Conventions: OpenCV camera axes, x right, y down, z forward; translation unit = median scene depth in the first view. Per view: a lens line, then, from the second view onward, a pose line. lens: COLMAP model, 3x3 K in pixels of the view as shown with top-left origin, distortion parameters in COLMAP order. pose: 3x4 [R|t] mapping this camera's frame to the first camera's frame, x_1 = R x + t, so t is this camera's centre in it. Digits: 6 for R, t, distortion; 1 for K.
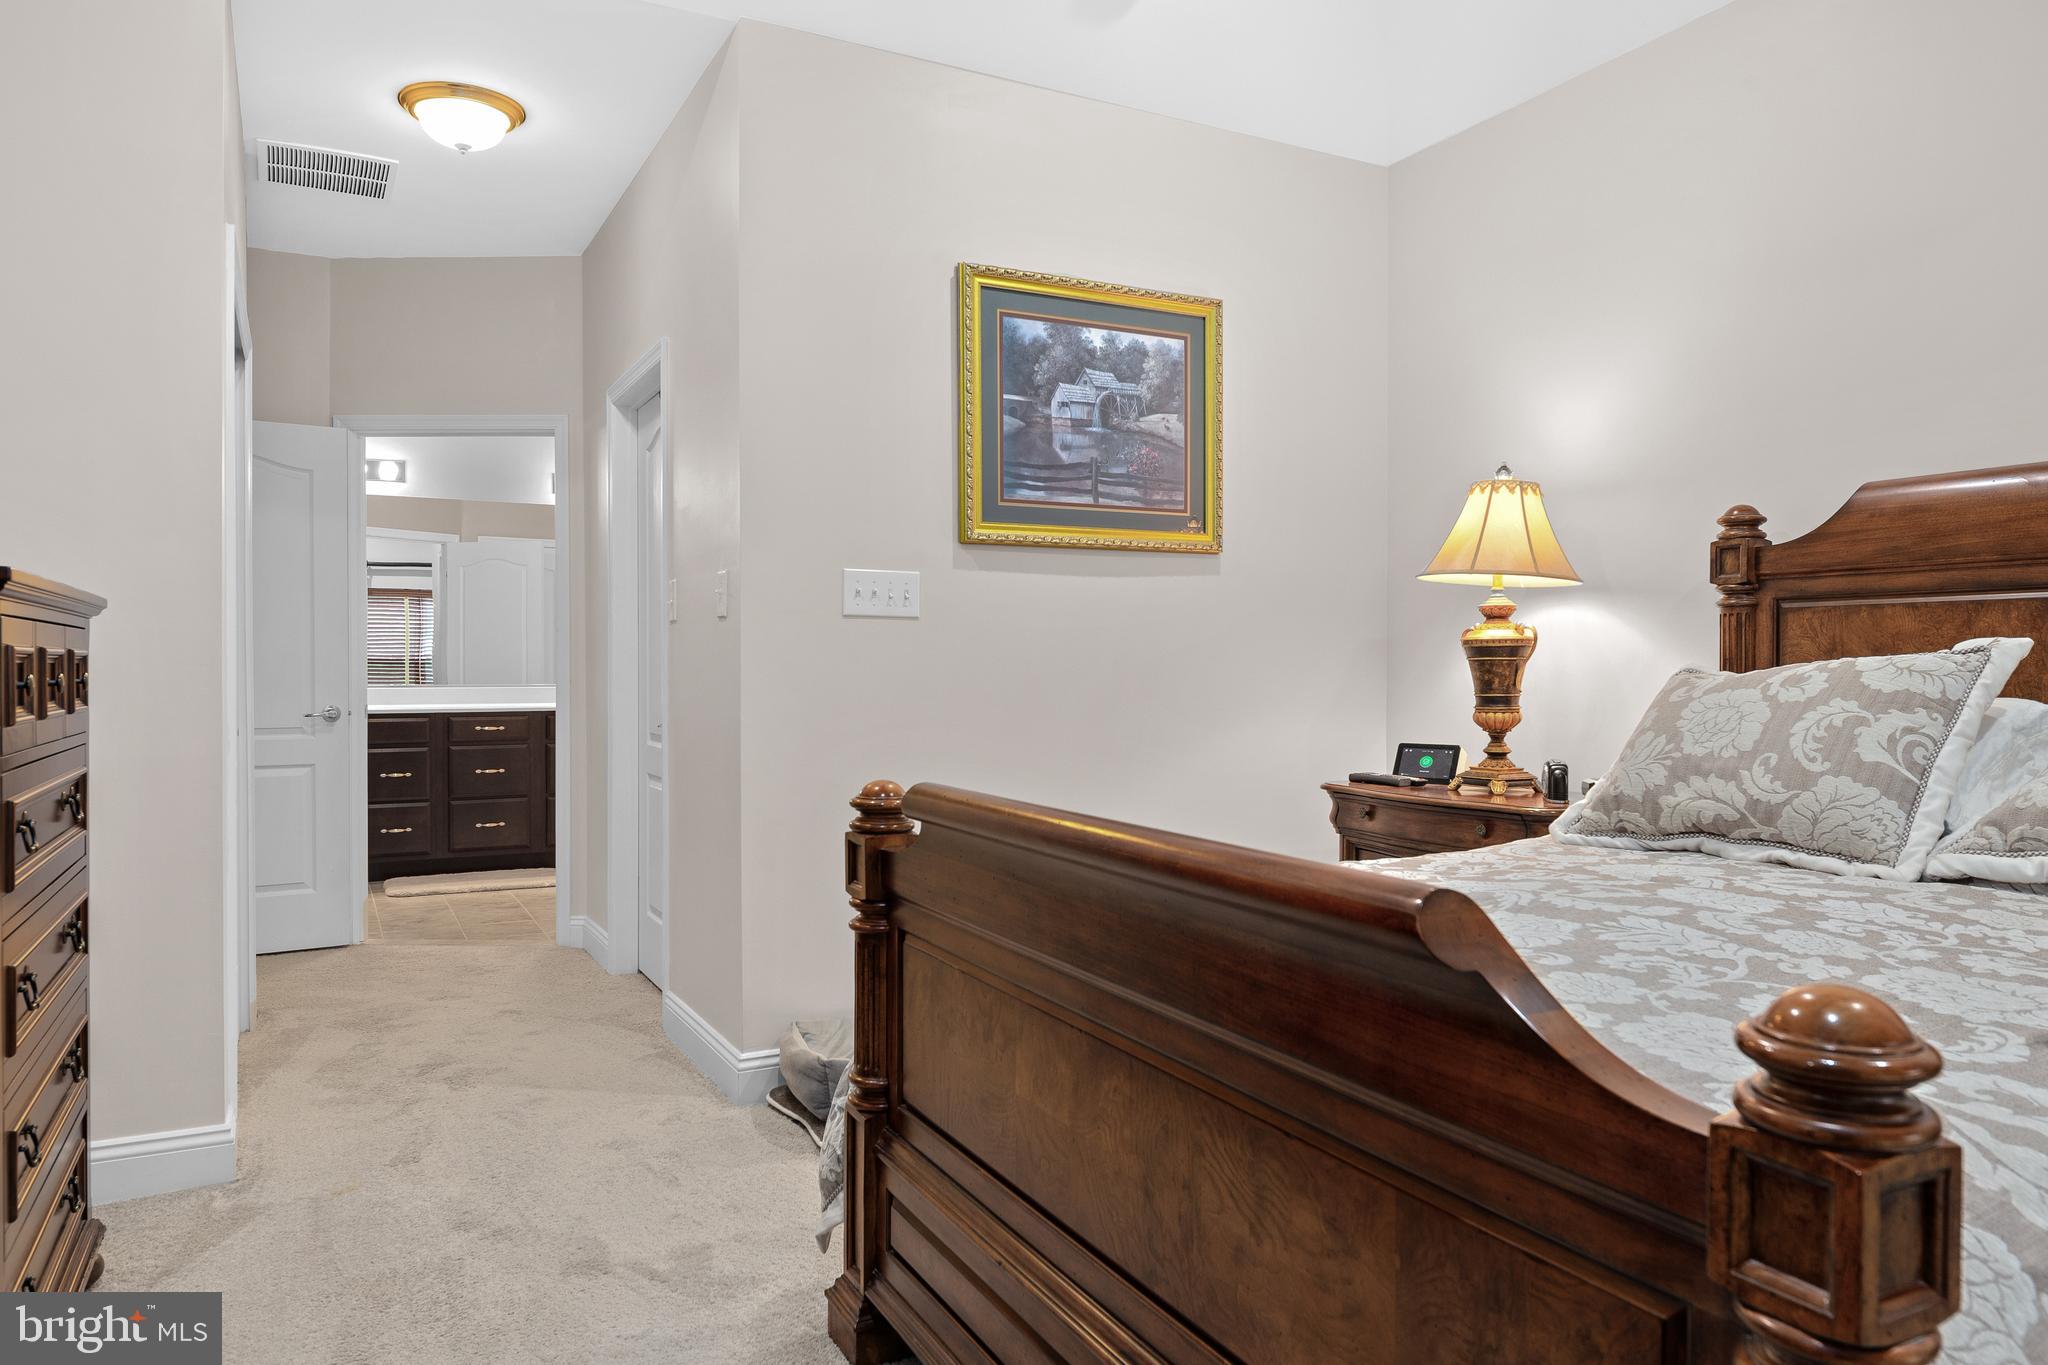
lens RADIAL K [[1350.7, 0, 1024.9], [0, 1350.7, 705.0], [0, 0, 1]] dist [0.020235, -0.007199]
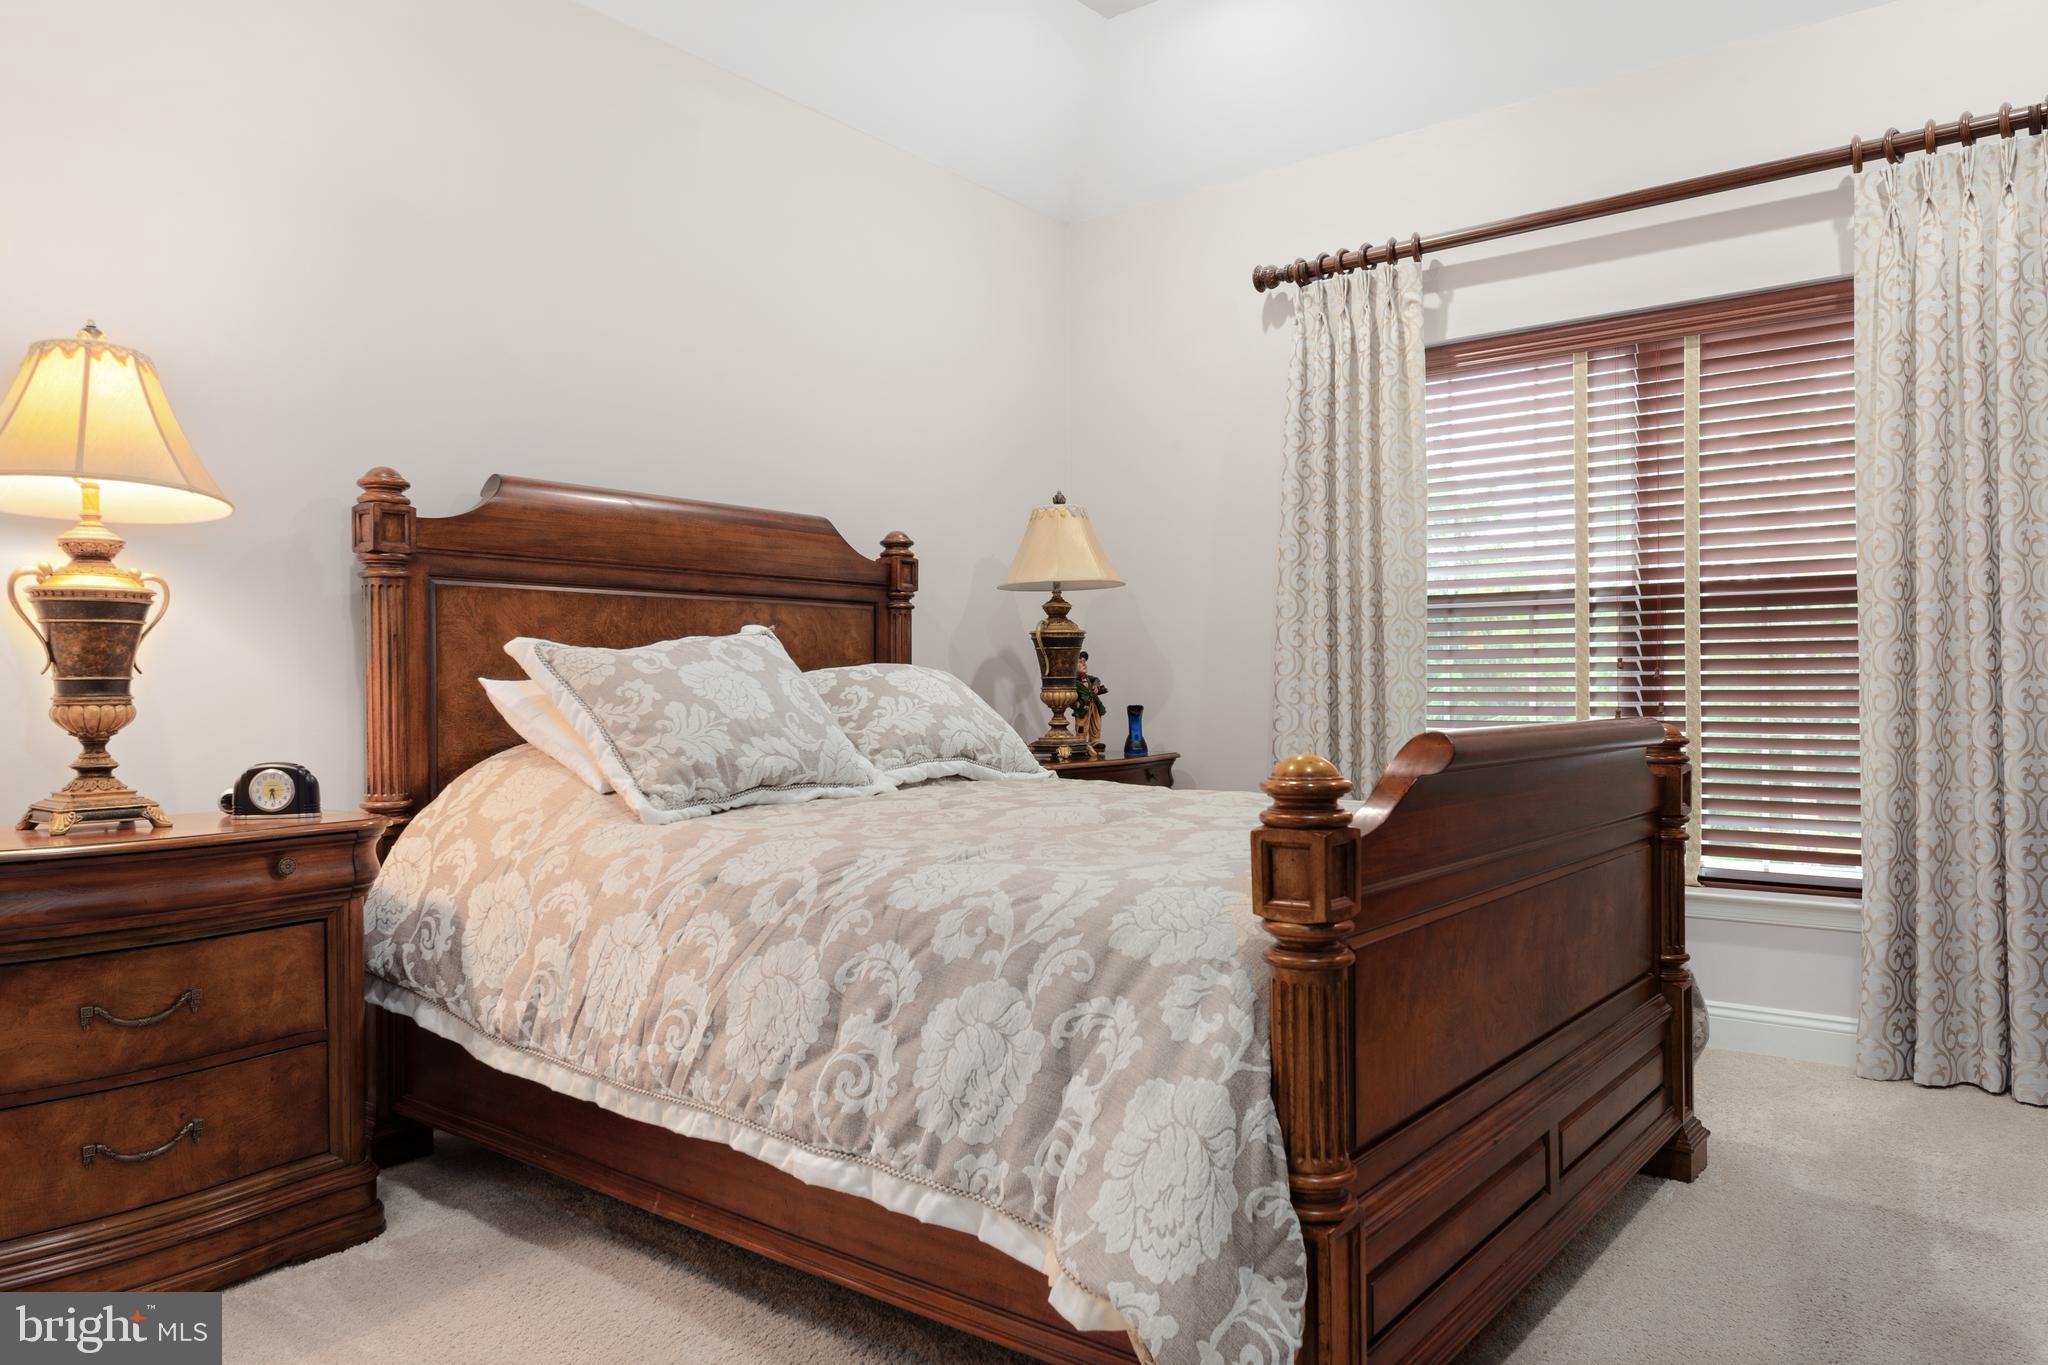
lens RADIAL K [[1350.7, 0, 1024.9], [0, 1350.7, 705.0], [0, 0, 1]] dist [0.020235, -0.007199]
pose [[-0.405313, -0.011008, 0.914112, -0.509471], [0.031451, 0.999168, 0.025978, 0.002920], [-0.913637, 0.039279, -0.404629, 1.030507]]
